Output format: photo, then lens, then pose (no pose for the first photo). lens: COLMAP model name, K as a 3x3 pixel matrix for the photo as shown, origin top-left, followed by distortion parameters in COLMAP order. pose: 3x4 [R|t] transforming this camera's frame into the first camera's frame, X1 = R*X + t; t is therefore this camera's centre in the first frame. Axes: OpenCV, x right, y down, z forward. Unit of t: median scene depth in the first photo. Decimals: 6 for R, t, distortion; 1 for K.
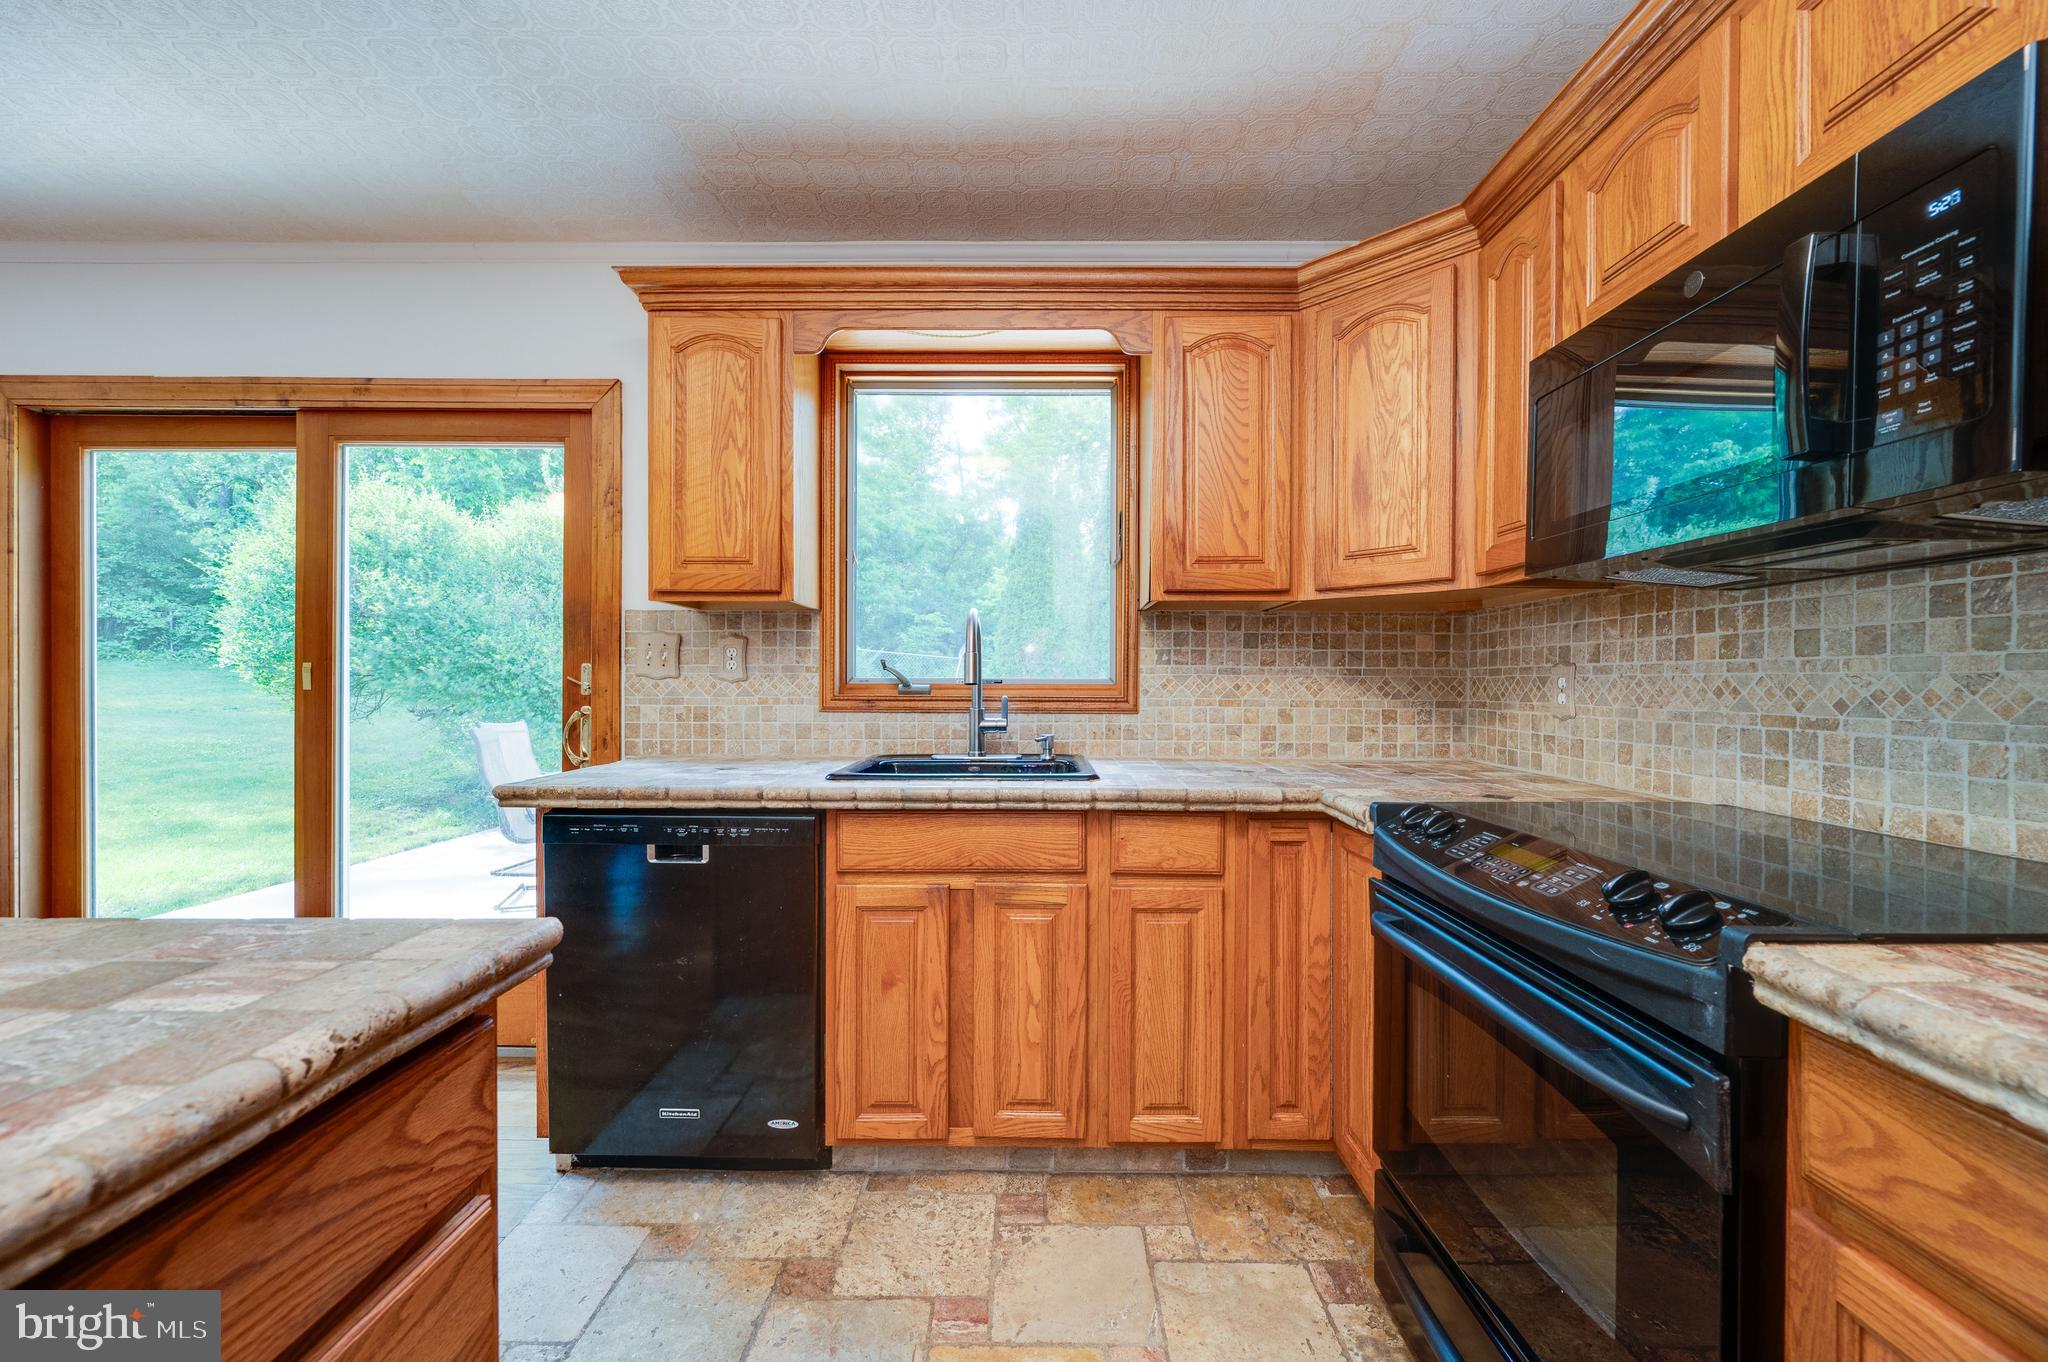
lens RADIAL K [[782.2, 0, 1019.2], [0, 782.2, 688.7], [0, 0, 1]] dist [-0.002386, 0.000285]
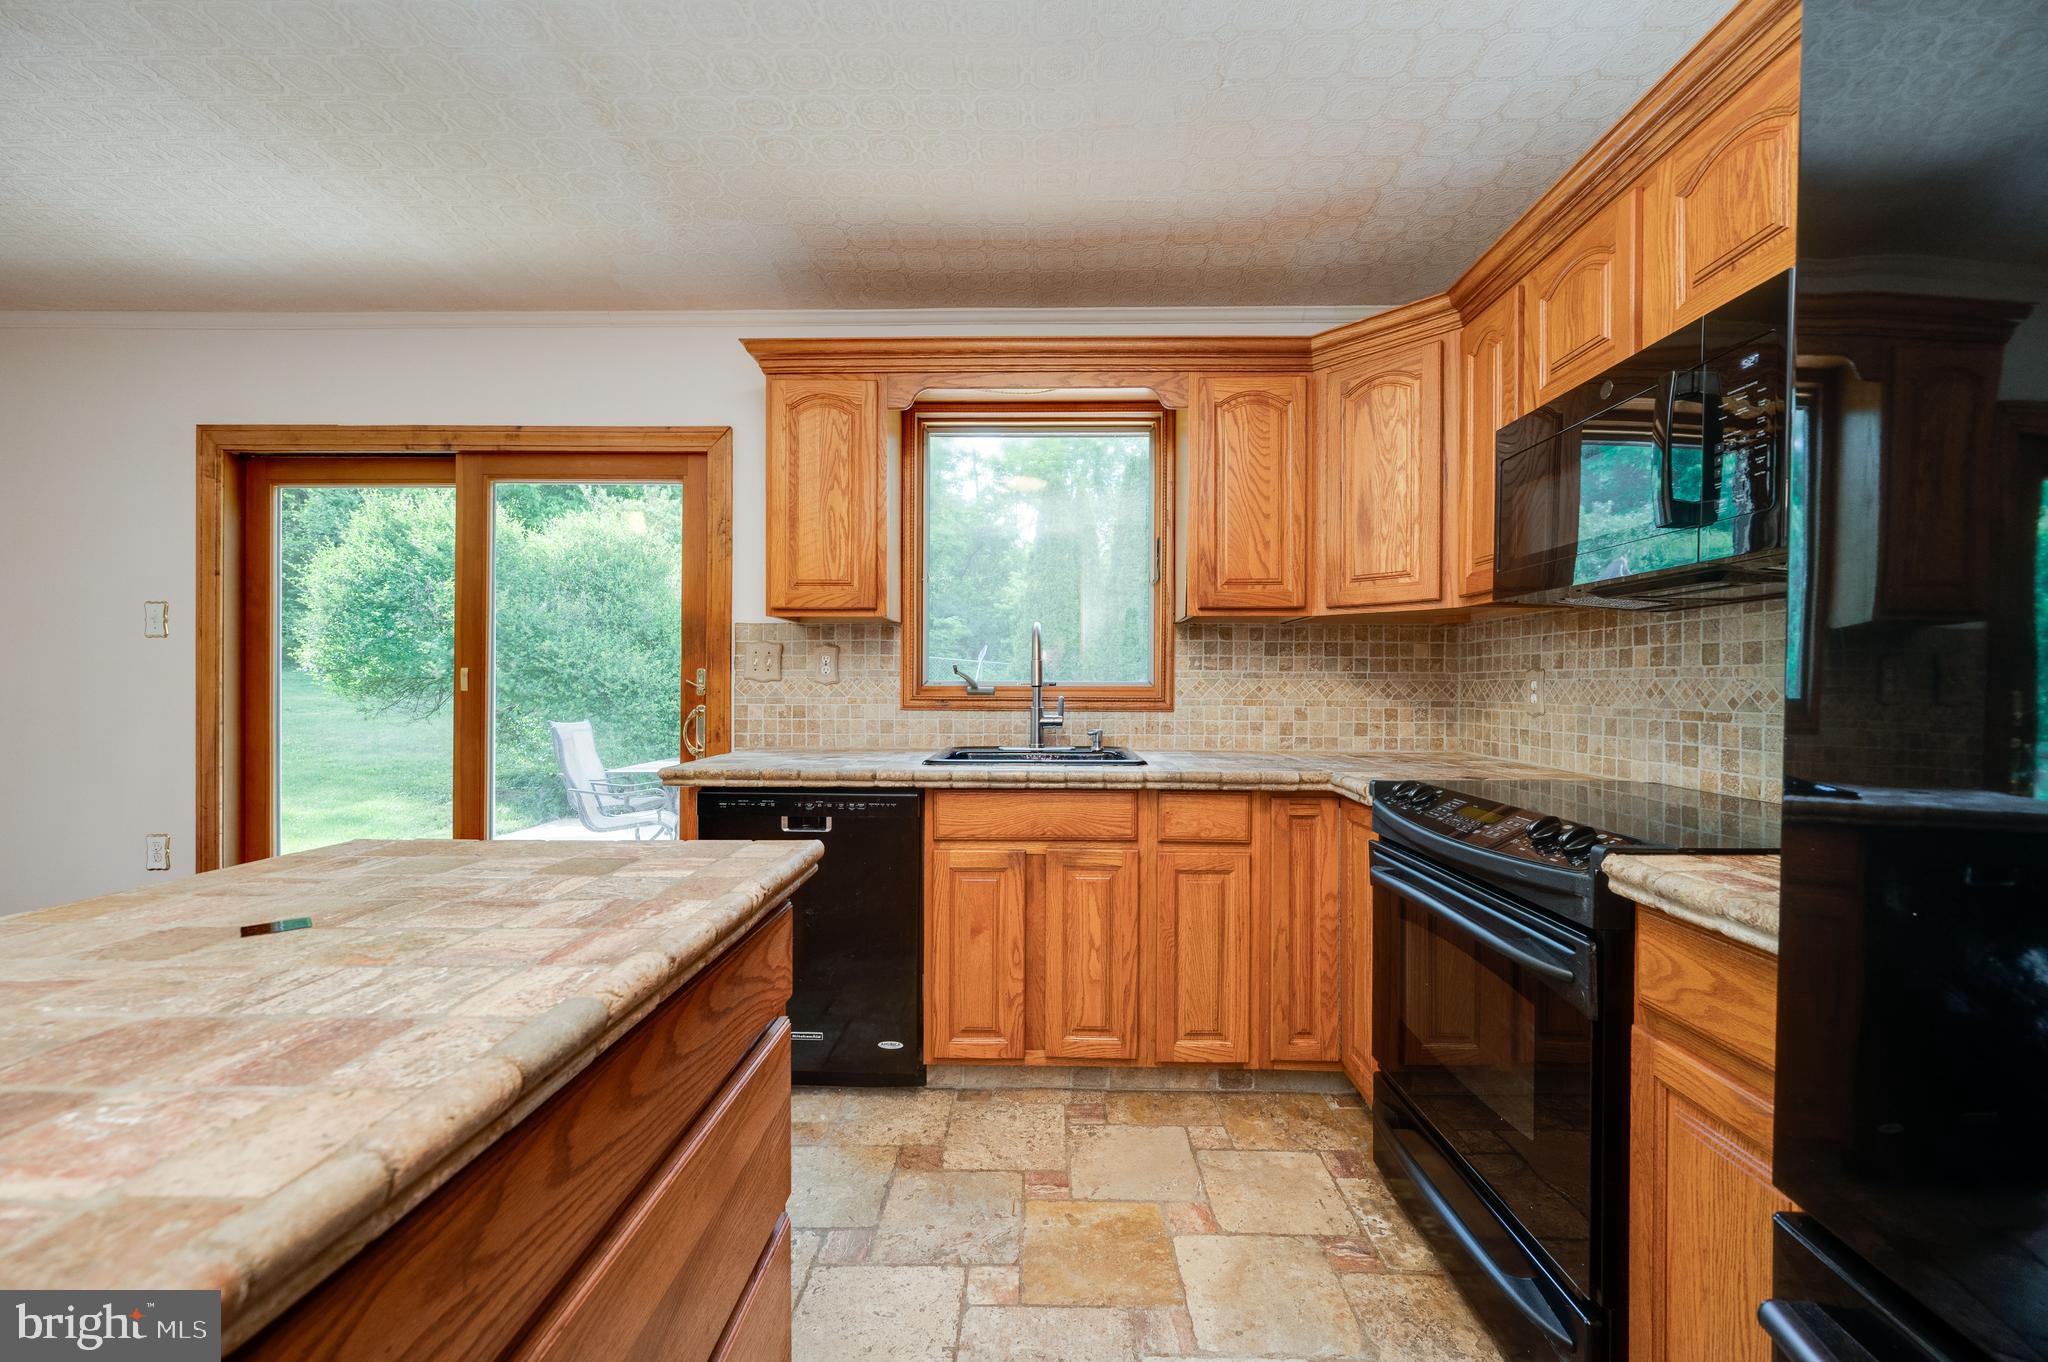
lens RADIAL K [[782.2, 0, 1016.0], [0, 782.2, 685.4], [0, 0, 1]] dist [-0.002386, 0.000285]
pose [[0.999782, 0.000615, -0.020872, -0.078314], [-0.000770, 0.999972, -0.007437, 0.002036], [0.020867, 0.007452, 0.999754, -0.224436]]
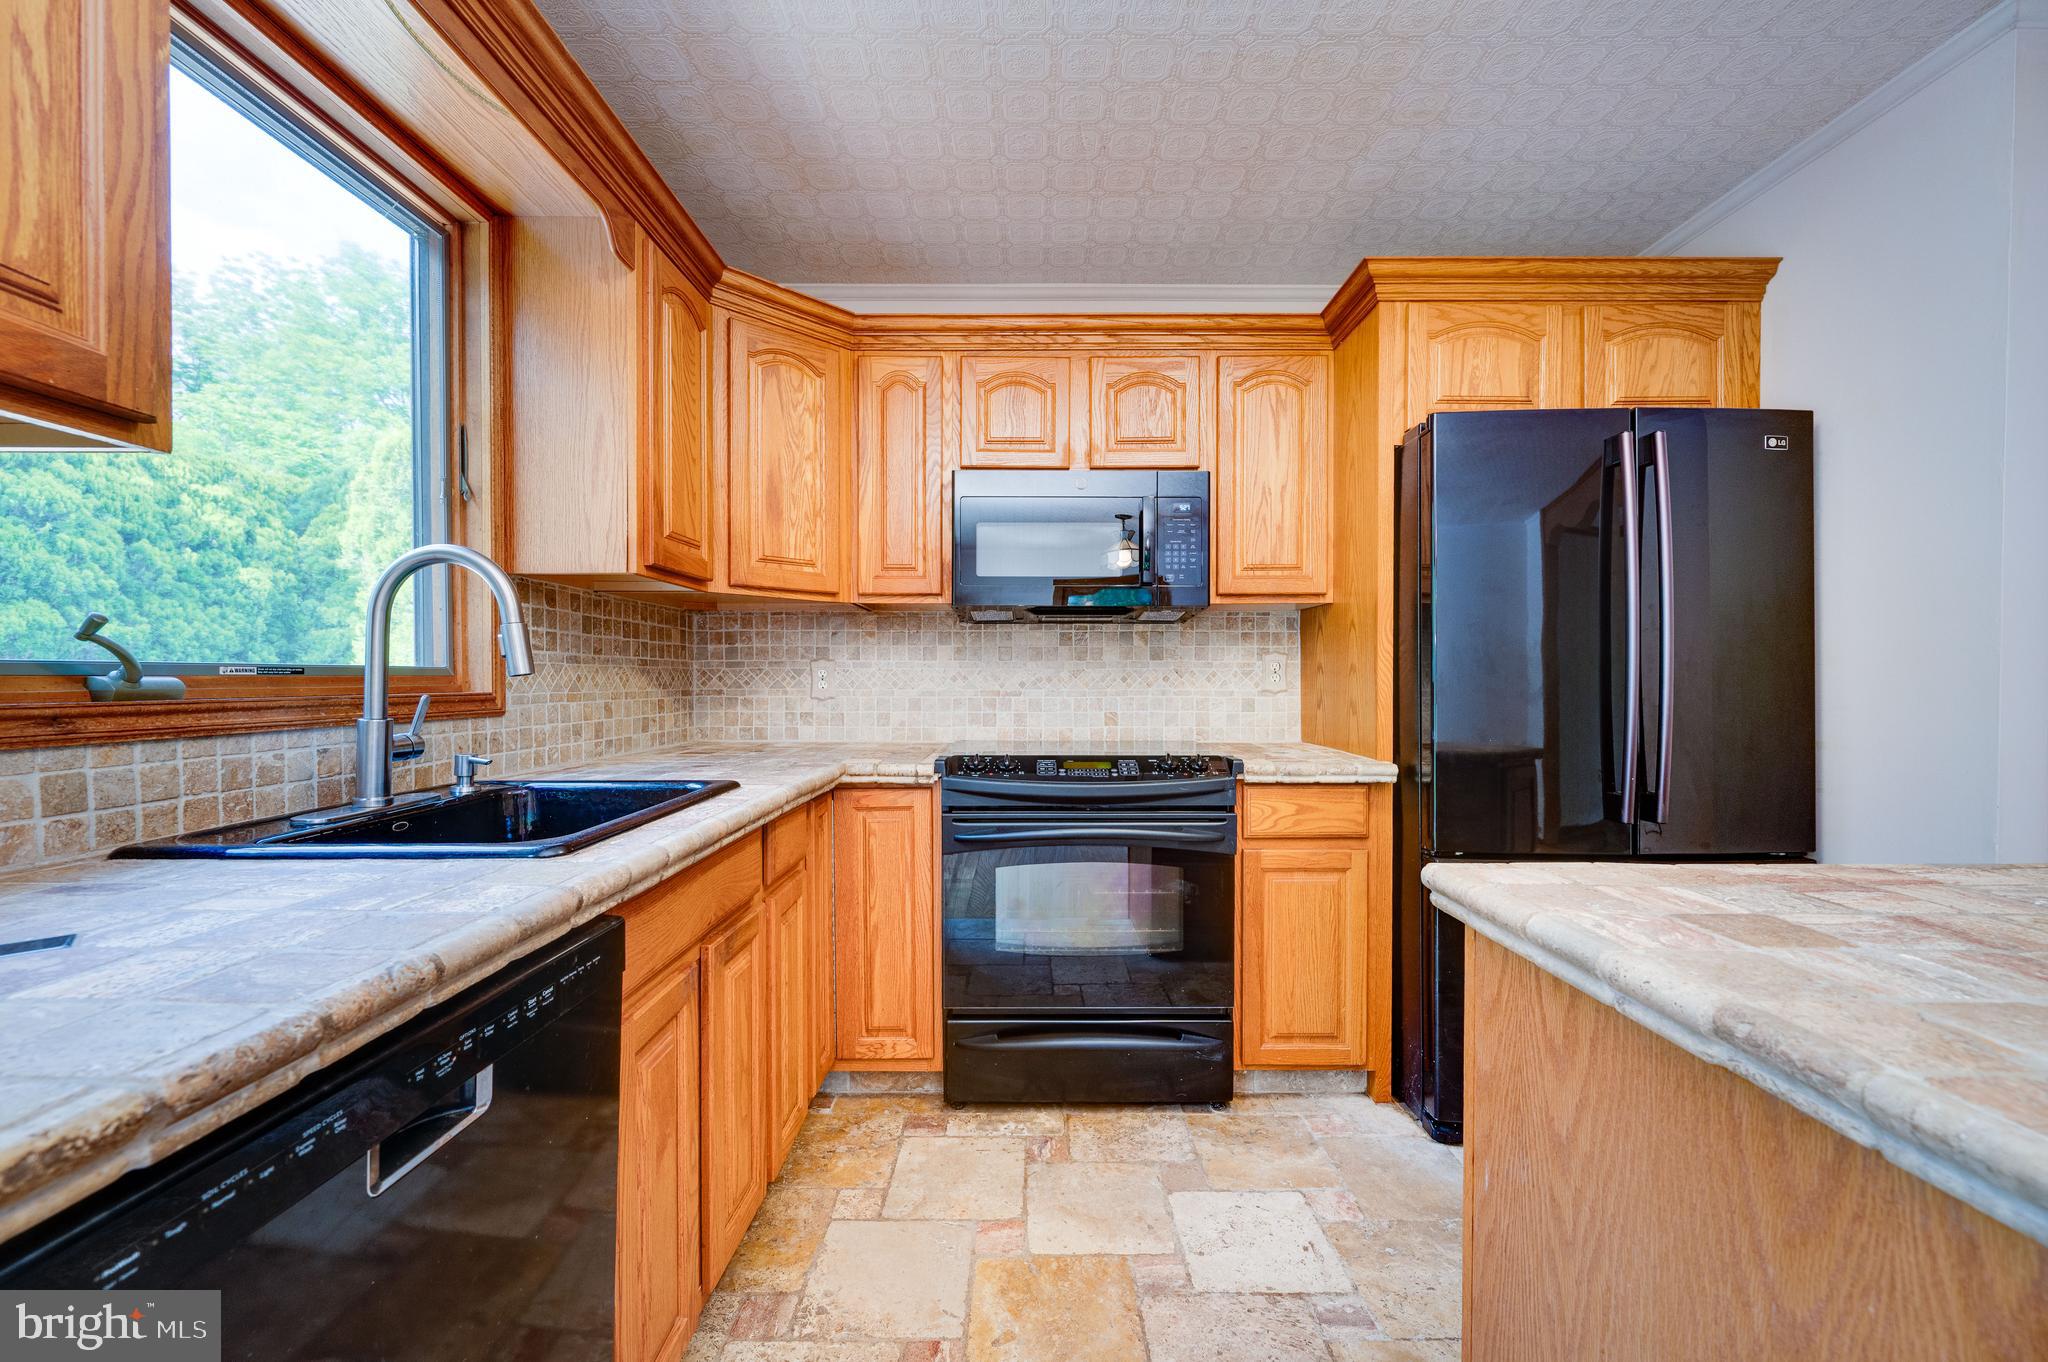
lens RADIAL K [[834.7, 0, 1014.2], [0, 834.7, 684.5], [0, 0, 1]] dist [-0.001500, -0.000796]
pose [[-0.007829, -0.012406, 0.999892, -0.823095], [0.008597, 0.999885, 0.012474, -0.003776], [-0.999932, 0.008694, -0.007722, 0.706055]]
